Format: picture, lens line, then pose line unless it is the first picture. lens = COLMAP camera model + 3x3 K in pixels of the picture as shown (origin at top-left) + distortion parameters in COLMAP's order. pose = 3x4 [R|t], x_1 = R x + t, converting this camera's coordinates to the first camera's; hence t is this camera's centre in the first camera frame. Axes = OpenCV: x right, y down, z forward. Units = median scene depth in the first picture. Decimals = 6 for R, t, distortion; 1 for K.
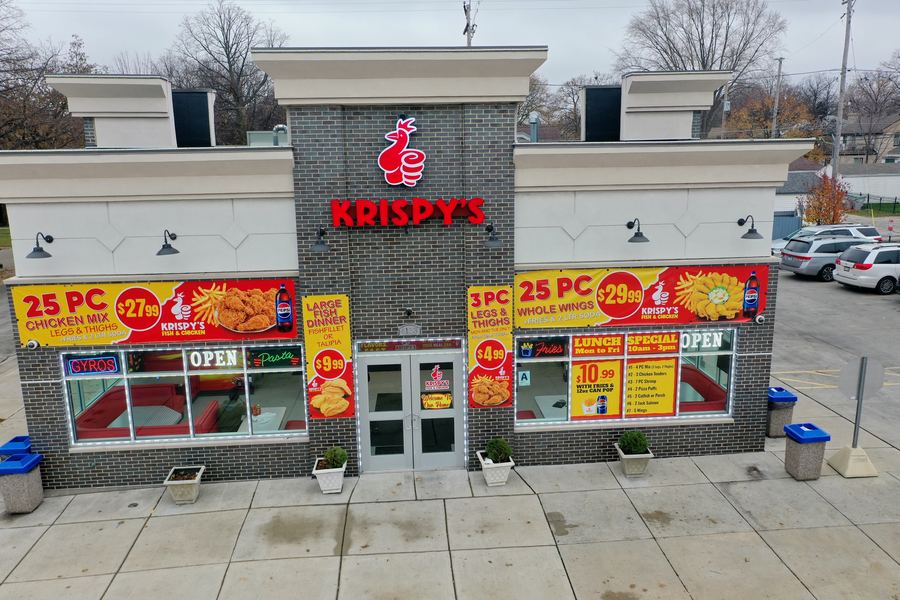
lens RADIAL K [[716.3, 0, 455.6], [0, 716.3, 299.1], [0, 0, 1]] dist [0.015174, 0.000728]
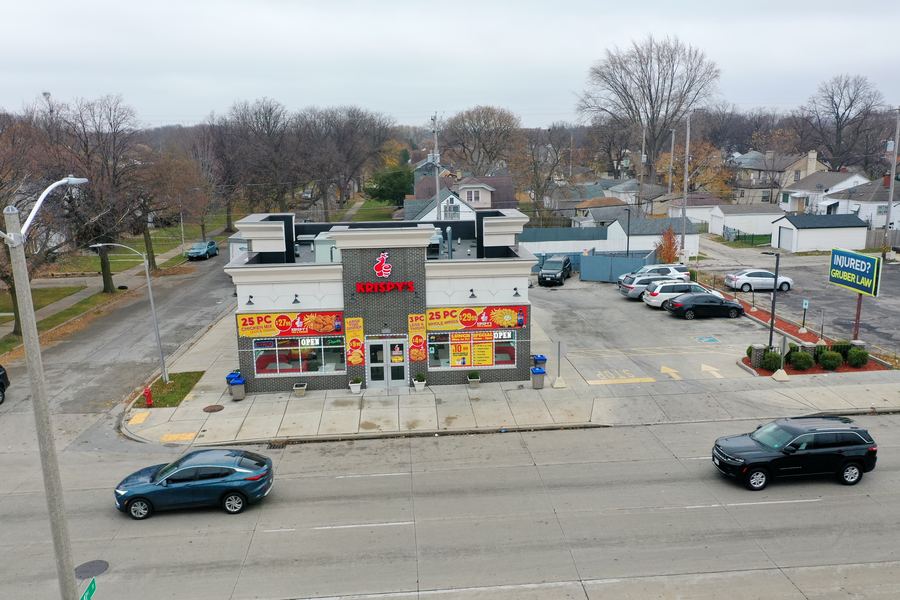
lens RADIAL K [[716.3, 0, 455.6], [0, 716.3, 299.1], [0, 0, 1]] dist [0.015174, 0.000728]
pose [[0.999996, 0.001384, 0.002276, 0.179061], [-0.001385, 0.999999, 0.000396, -0.072992], [-0.002276, -0.000400, 0.999997, -1.571309]]
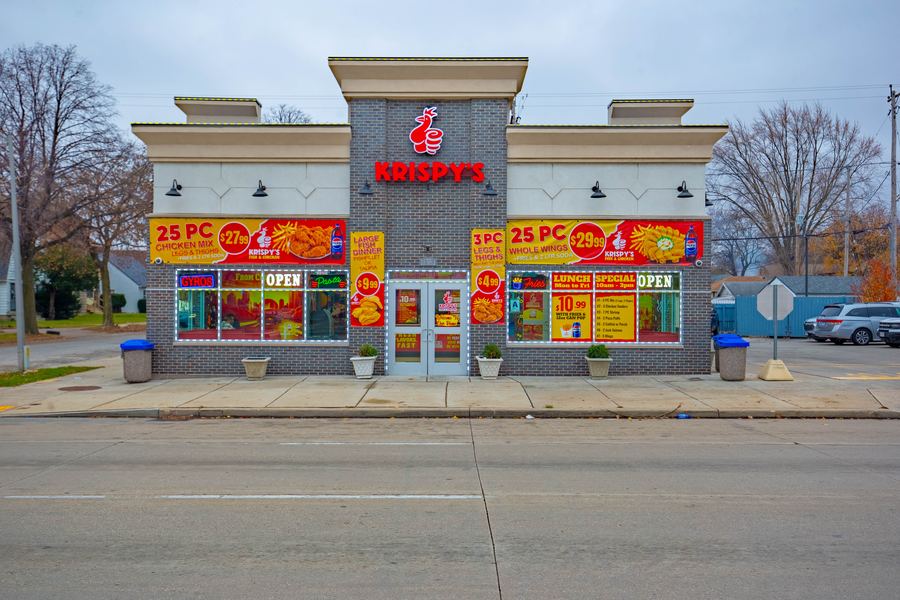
lens RADIAL K [[852.1, 0, 450.0], [0, 852.1, 300.0], [0, 0, 1]] dist [0.043387, -0.003094]
pose [[0.996182, 0.019897, -0.085006, 0.113030], [-0.037324, 0.977277, -0.208653, 0.441072], [0.078923, 0.211029, 0.974288, -0.532361]]
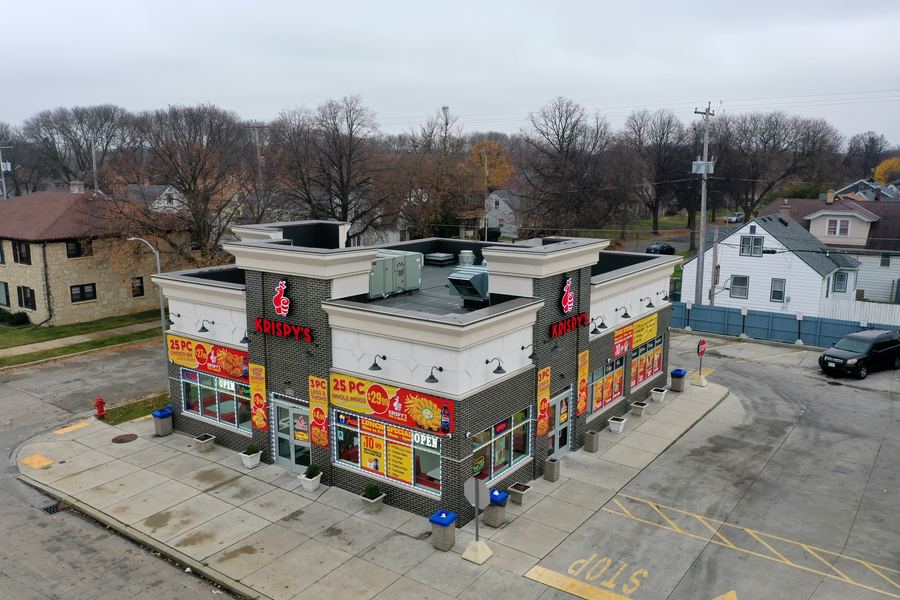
lens RADIAL K [[716.3, 0, 455.6], [0, 716.3, 299.1], [0, 0, 1]] dist [0.015174, 0.000728]
pose [[0.765886, 0.135074, -0.628629, 1.357507], [-0.152013, 0.988007, 0.027090, -0.300378], [0.624749, 0.074812, 0.777233, -0.165769]]
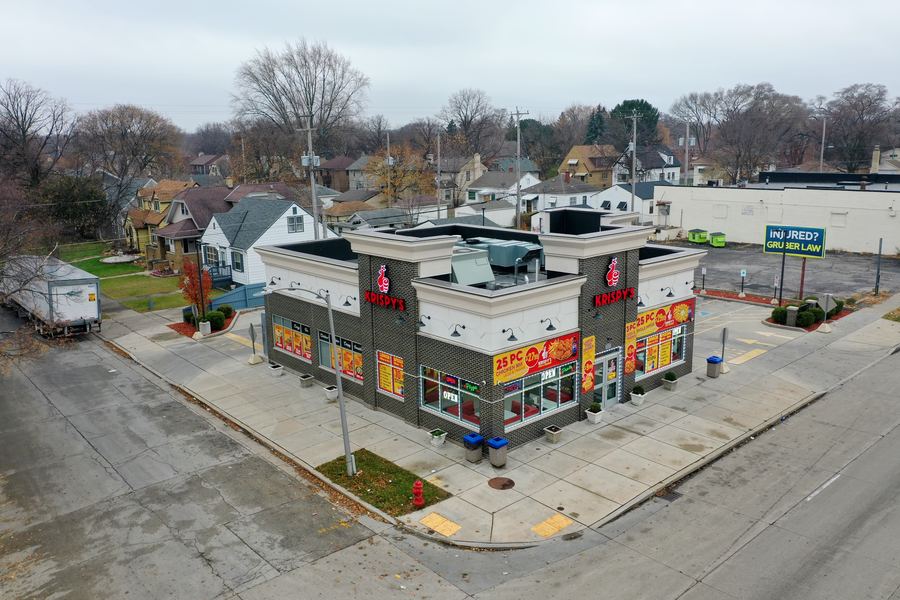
lens RADIAL K [[716.3, 0, 455.6], [0, 716.3, 299.1], [0, 0, 1]] dist [0.015174, 0.000728]
pose [[0.793158, -0.127590, 0.595501, -1.787575], [0.134451, 0.990367, 0.033114, -0.246932], [-0.593990, 0.053801, 0.802672, -0.558096]]
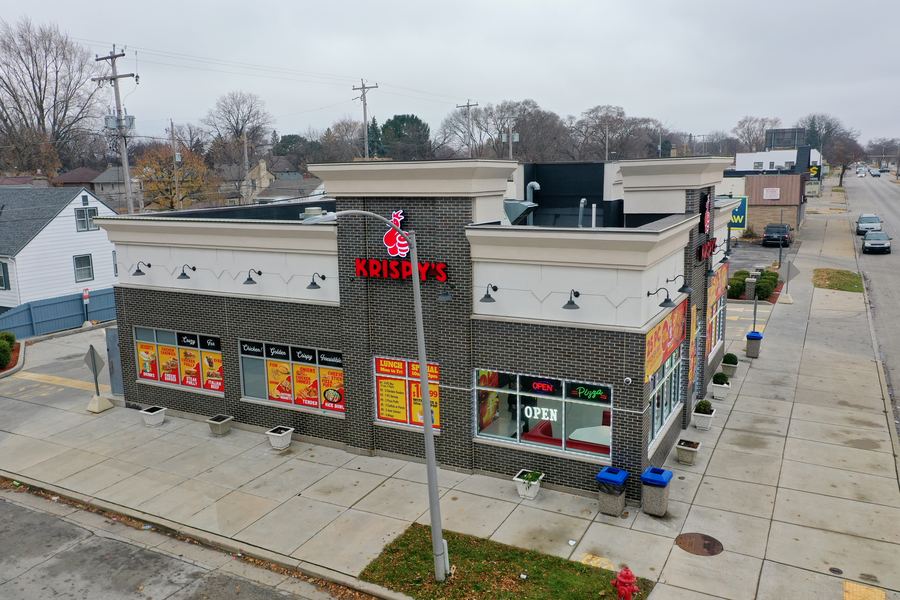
lens RADIAL K [[716.3, 0, 455.6], [0, 716.3, 299.1], [0, 0, 1]] dist [0.015174, 0.000728]
pose [[0.530636, -0.147096, 0.834738, -1.712730], [0.192345, 0.980031, 0.050427, -0.192647], [-0.825487, 0.133799, 0.548333, 0.544638]]
